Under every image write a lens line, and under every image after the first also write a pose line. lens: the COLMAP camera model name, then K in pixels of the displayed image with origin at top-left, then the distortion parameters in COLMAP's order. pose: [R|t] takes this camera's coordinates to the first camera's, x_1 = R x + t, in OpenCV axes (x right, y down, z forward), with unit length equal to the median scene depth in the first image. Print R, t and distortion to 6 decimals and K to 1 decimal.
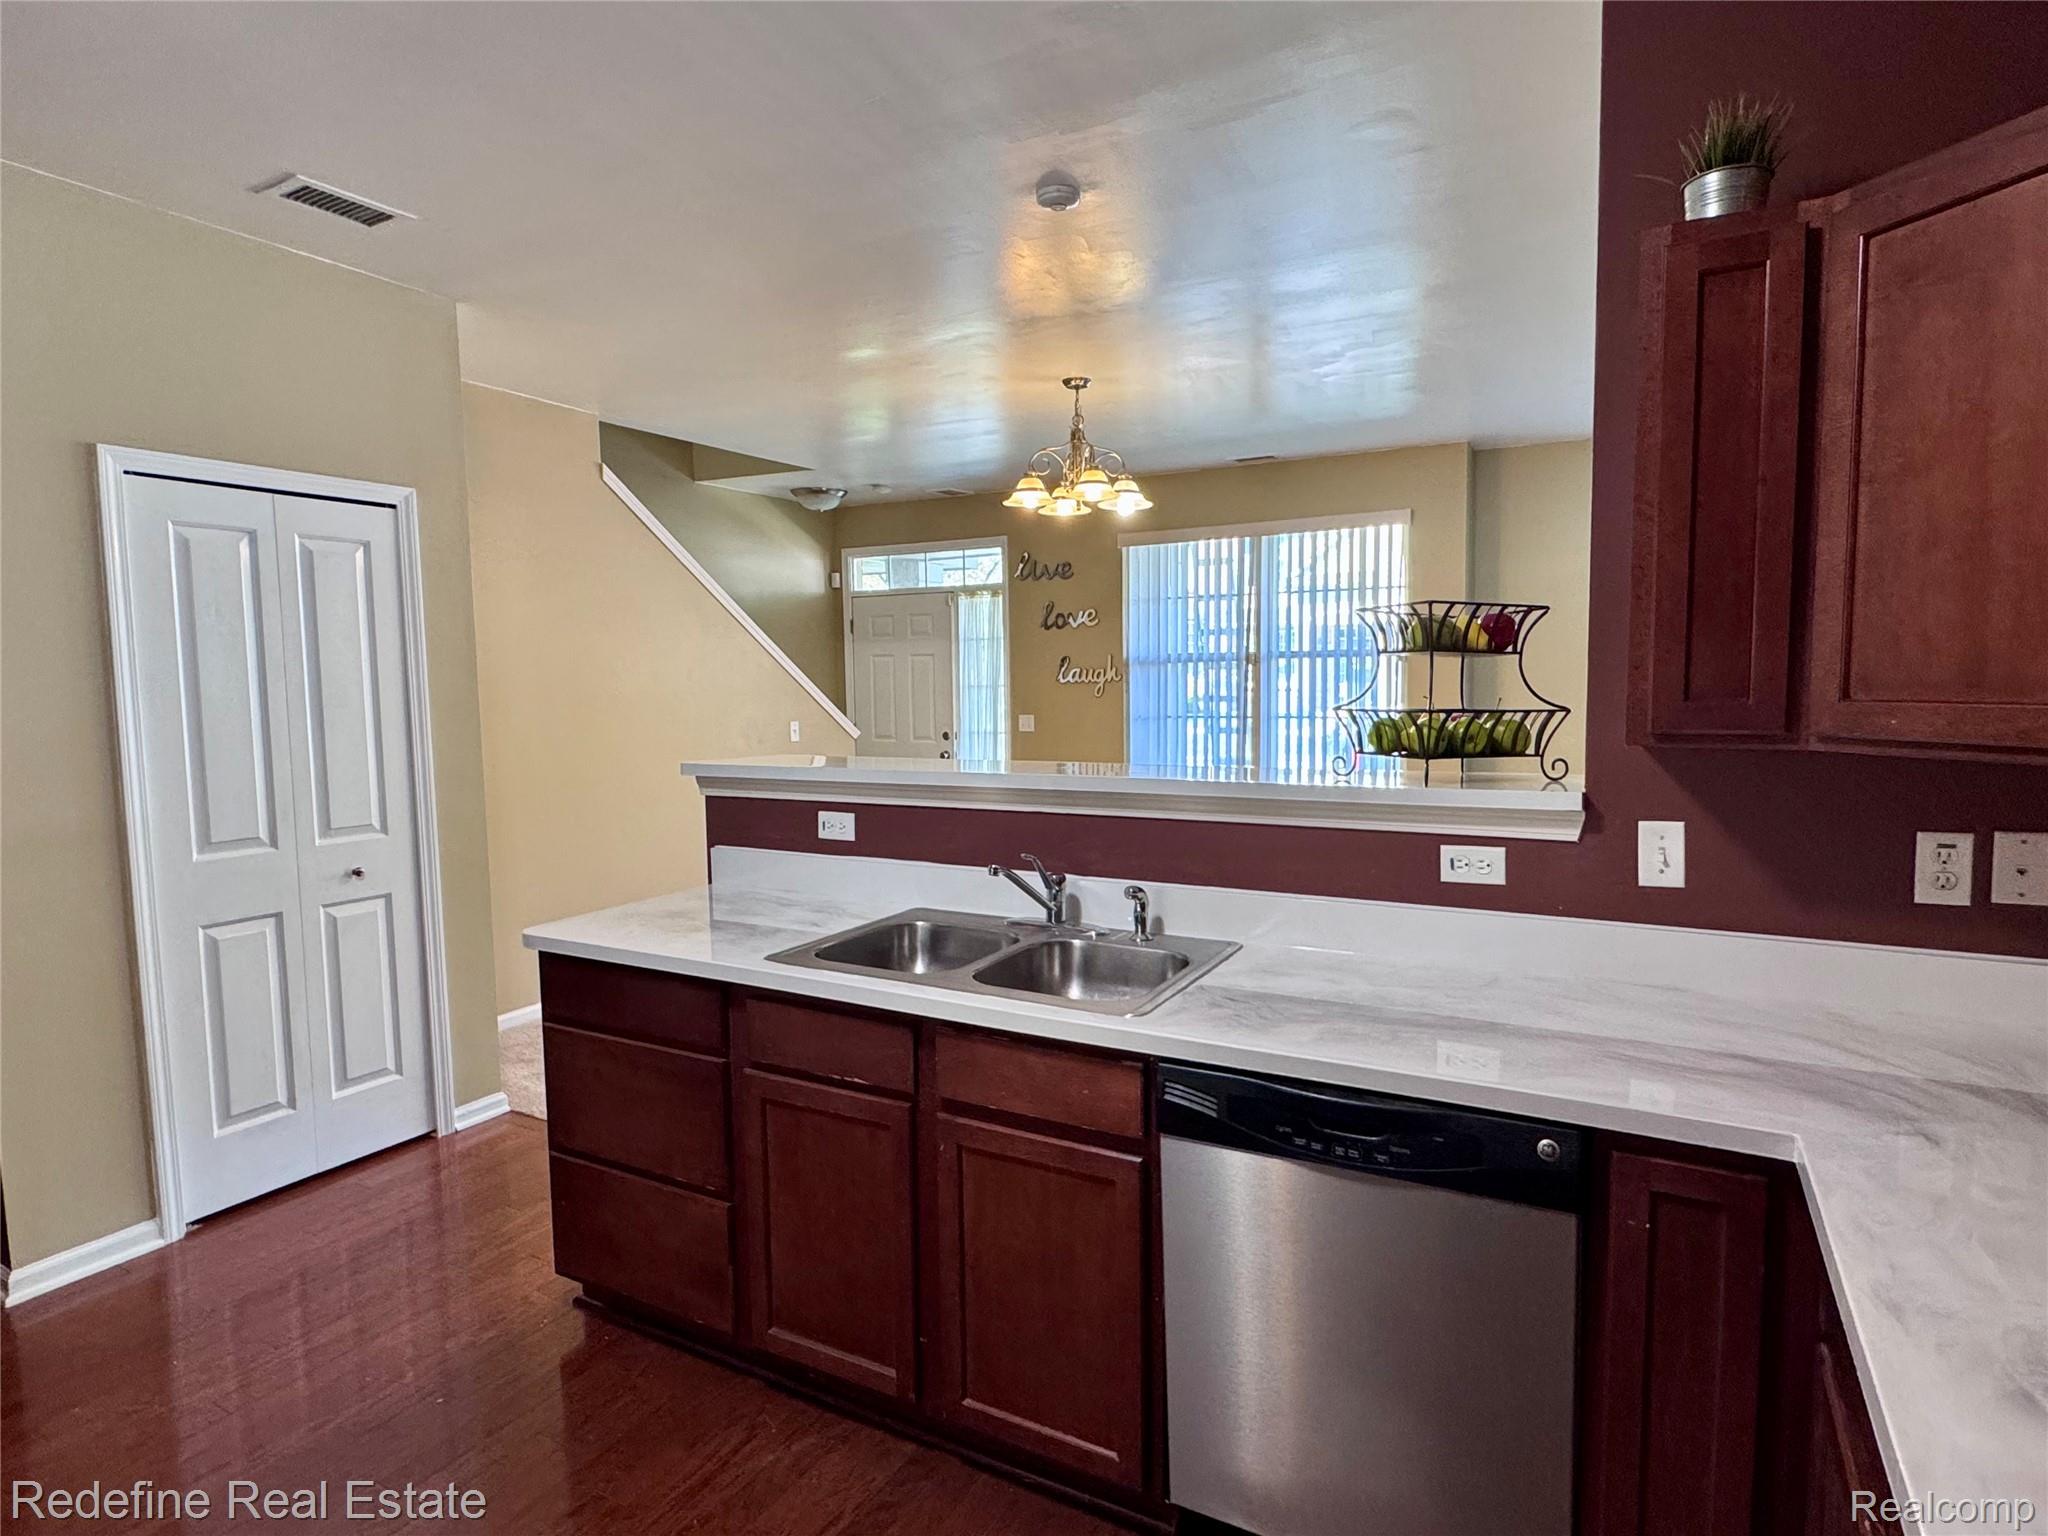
lens RADIAL K [[1116.0, 0, 1024.0], [0, 1116.0, 768.0], [0, 0, 1]] dist [-0.001038, -0.000158]
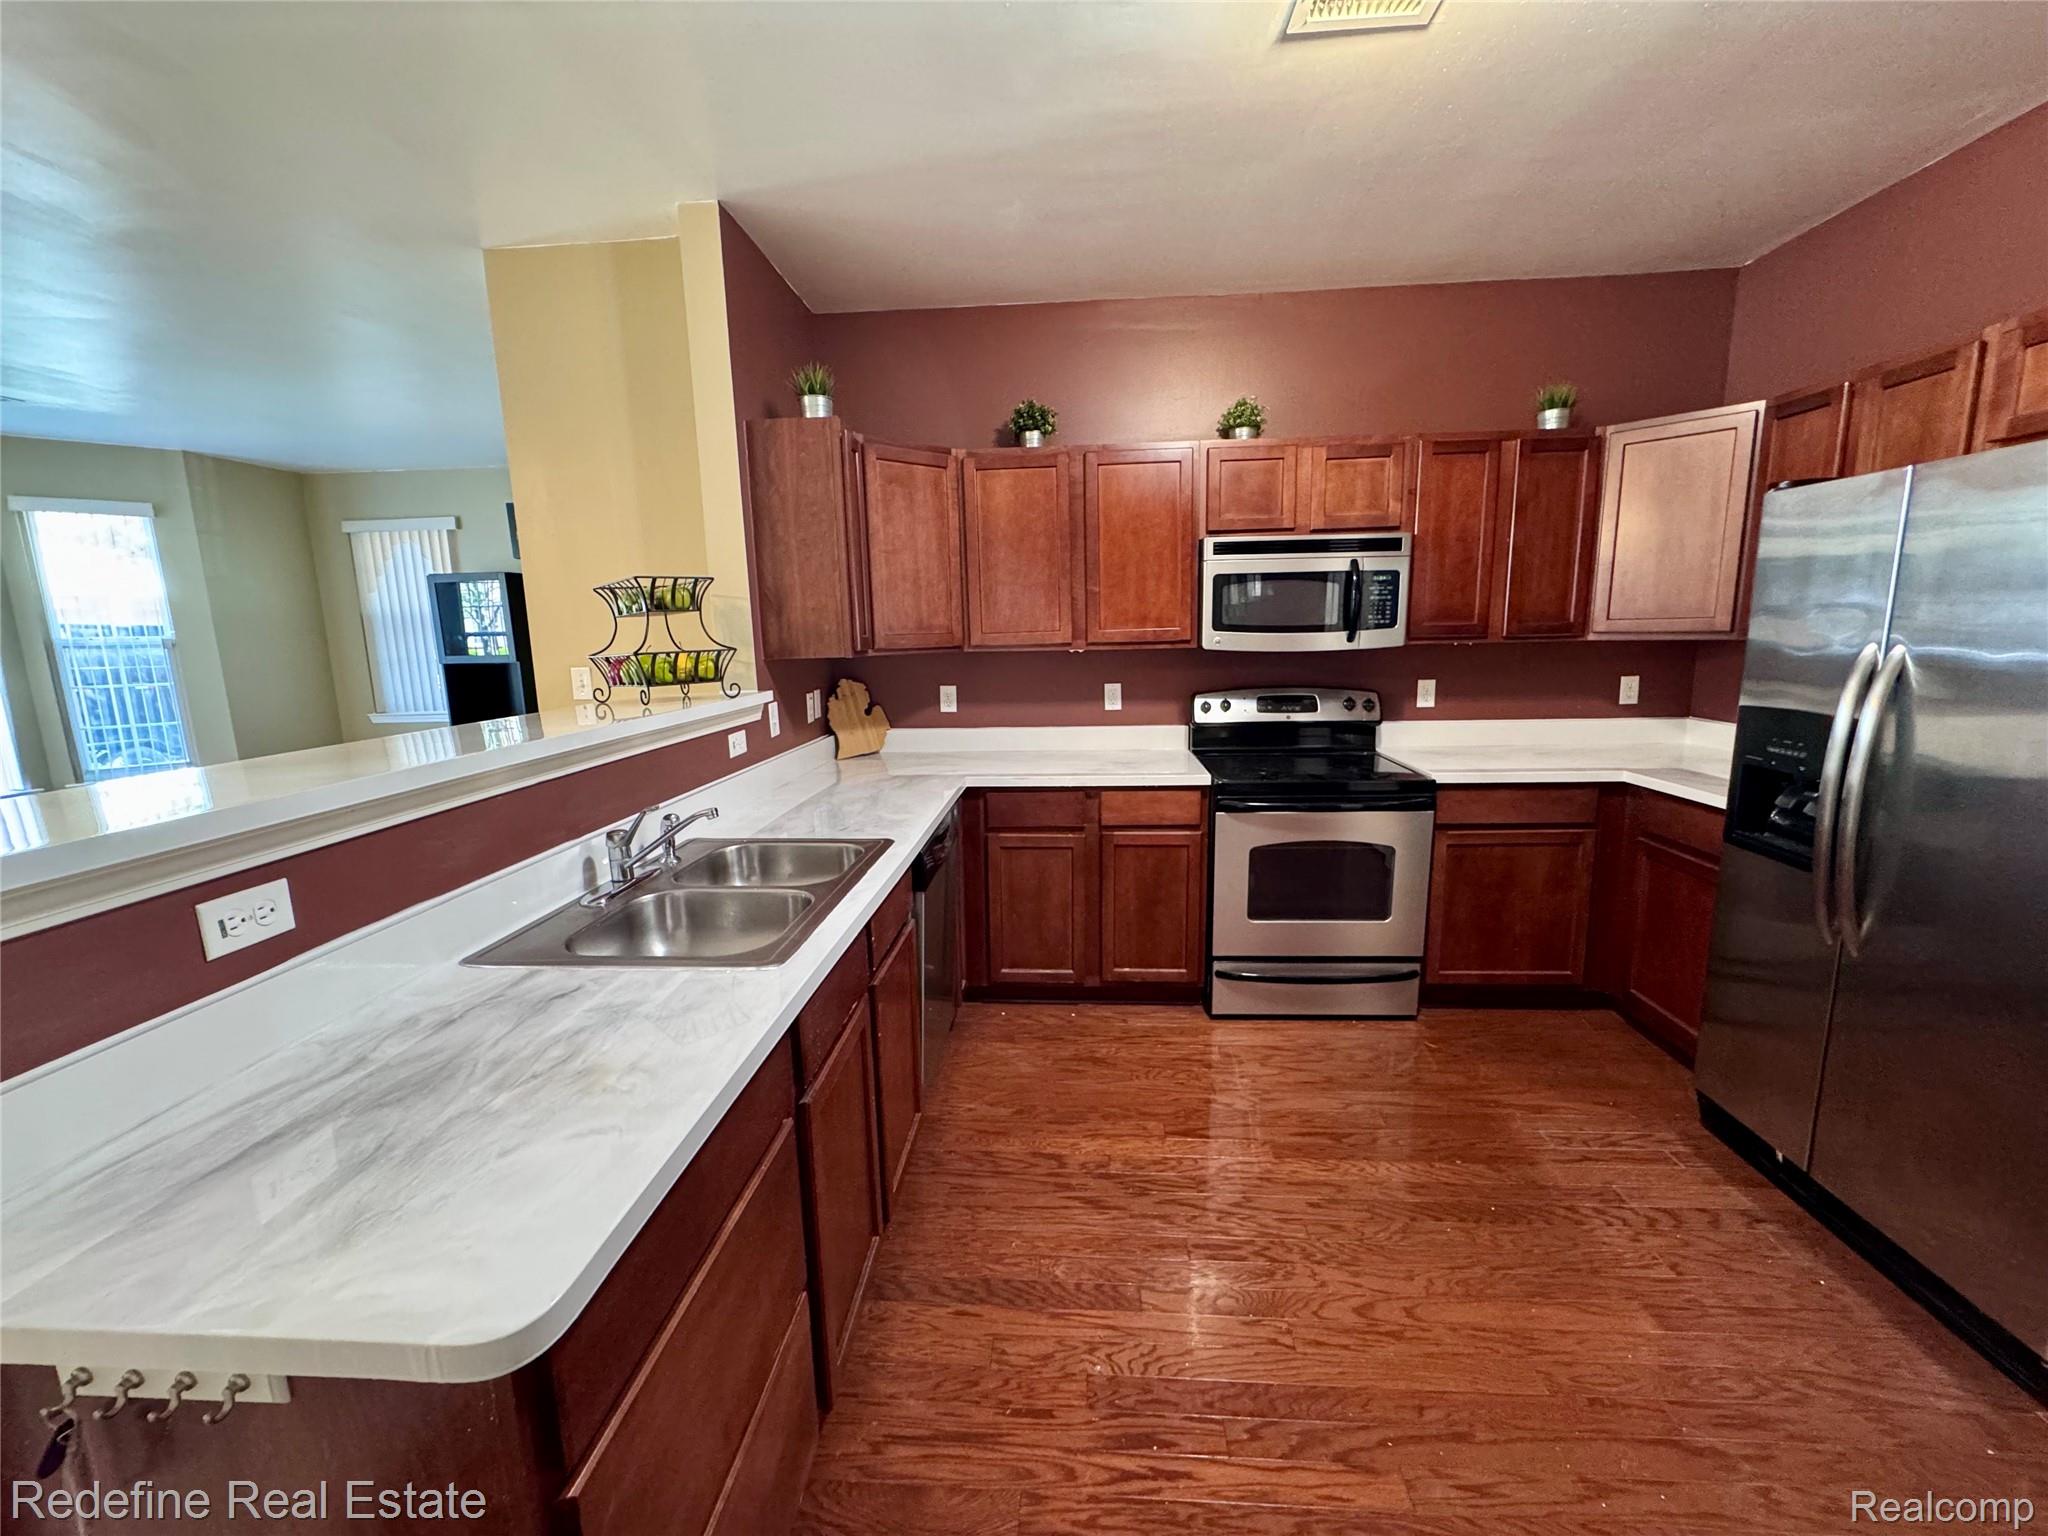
lens RADIAL K [[818.6, 0, 1027.4], [0, 818.6, 764.8], [0, 0, 1]] dist [-0.003120, 0.000033]
pose [[-0.425894, -0.125839, 0.895979, -0.866223], [0.104497, 0.976812, 0.186864, -0.063669], [-0.898718, 0.173211, -0.402869, 1.119651]]
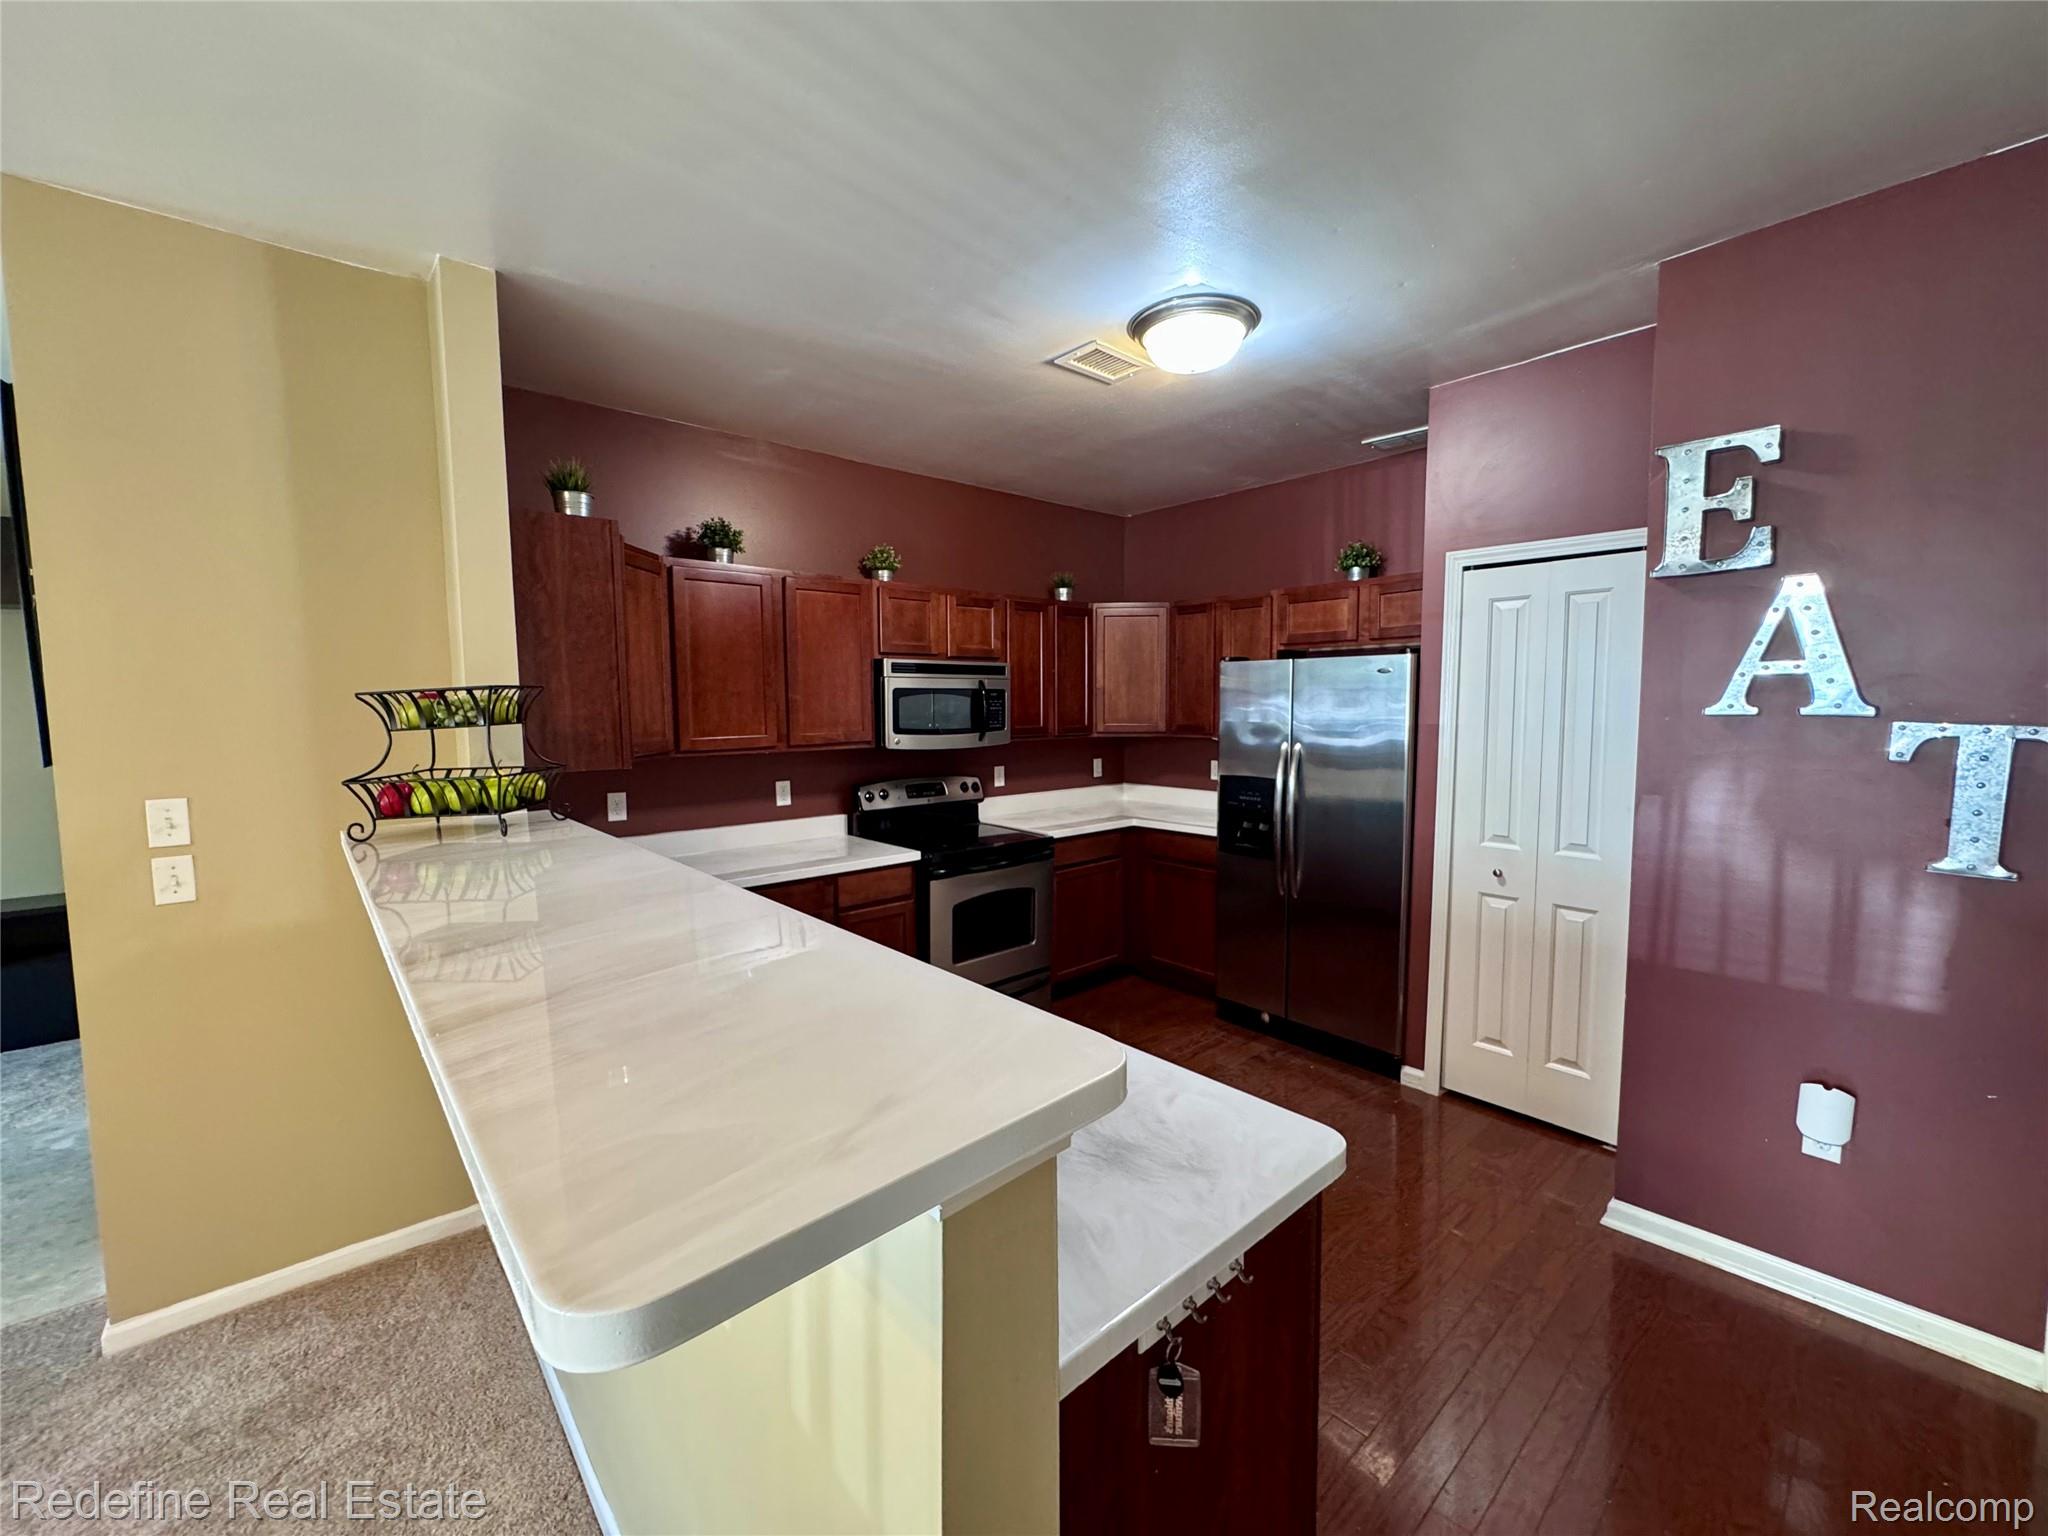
lens RADIAL K [[818.6, 0, 1027.4], [0, 818.6, 764.8], [0, 0, 1]] dist [-0.003120, 0.000033]
pose [[-0.945108, -0.002748, 0.326748, -0.517970], [0.049451, 0.987244, 0.151339, -0.178331], [-0.322996, 0.159189, -0.932916, 1.768235]]
